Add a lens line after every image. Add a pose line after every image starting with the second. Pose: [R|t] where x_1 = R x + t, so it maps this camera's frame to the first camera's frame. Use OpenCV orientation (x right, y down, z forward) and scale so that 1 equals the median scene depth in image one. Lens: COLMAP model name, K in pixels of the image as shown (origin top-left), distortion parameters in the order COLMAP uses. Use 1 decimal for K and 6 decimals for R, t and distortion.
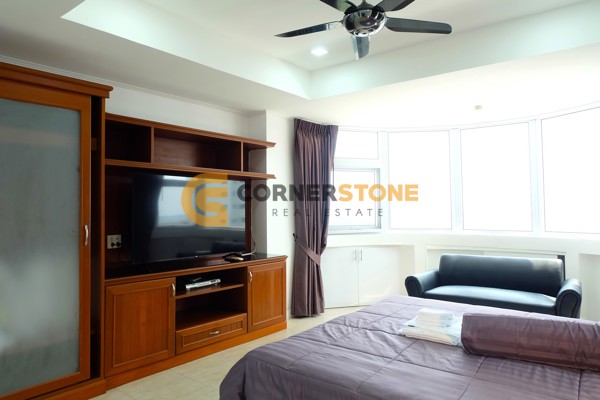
lens RADIAL K [[408.0, 0, 300.6], [0, 408.0, 196.4], [0, 0, 1]] dist [-0.079440, 0.078851]
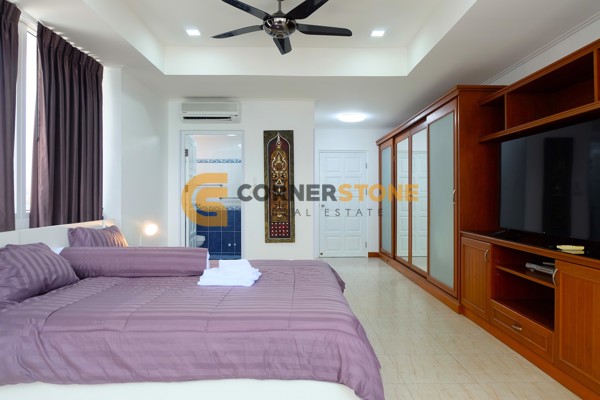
lens RADIAL K [[408.0, 0, 300.6], [0, 408.0, 196.4], [0, 0, 1]] dist [-0.079440, 0.078851]
pose [[-0.765734, 0.014248, -0.642999, 0.601320], [0.034983, 0.999197, -0.019521, 0.076923], [0.642205, -0.037442, -0.765618, 1.297937]]
